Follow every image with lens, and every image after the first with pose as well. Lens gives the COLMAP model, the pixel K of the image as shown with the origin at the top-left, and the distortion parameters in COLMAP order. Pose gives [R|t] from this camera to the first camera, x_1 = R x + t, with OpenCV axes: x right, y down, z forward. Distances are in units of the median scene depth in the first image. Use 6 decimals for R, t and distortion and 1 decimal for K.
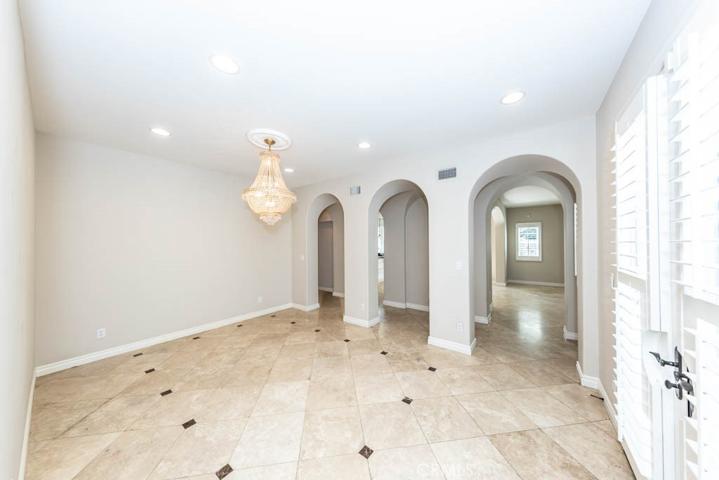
lens RADIAL K [[225.8, 0, 361.8], [0, 225.8, 240.6], [0, 0, 1]] dist [0.005226, -0.000161]
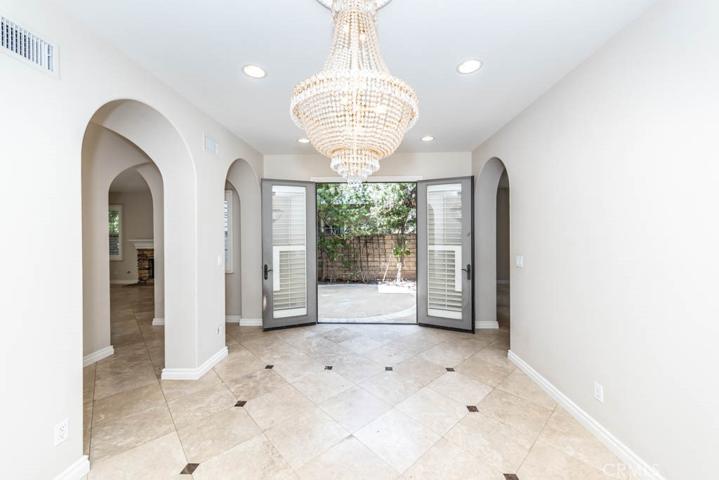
lens RADIAL K [[281.5, 0, 367.1], [0, 281.5, 233.8], [0, 0, 1]] dist [0.001107, 0.000039]
pose [[-0.577189, 0.001111, 0.816610, -0.787112], [0.001073, 0.999999, -0.000602, 0.018192], [-0.816610, 0.000529, -0.577189, 1.212438]]
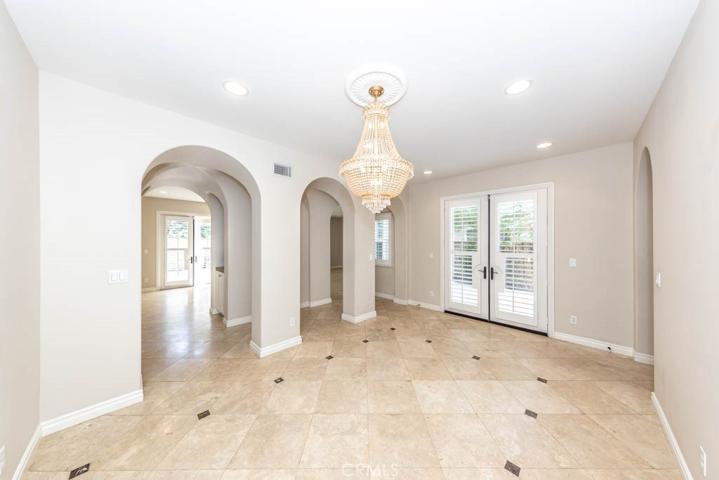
lens RADIAL K [[232.0, 0, 357.2], [0, 232.0, 240.7], [0, 0, 1]] dist [0.000805, -0.000041]
pose [[0.151593, 0.000918, 0.988443, -1.049394], [-0.004266, 0.999991, -0.000274, 0.014357], [-0.988434, -0.004176, 0.151595, 0.906202]]
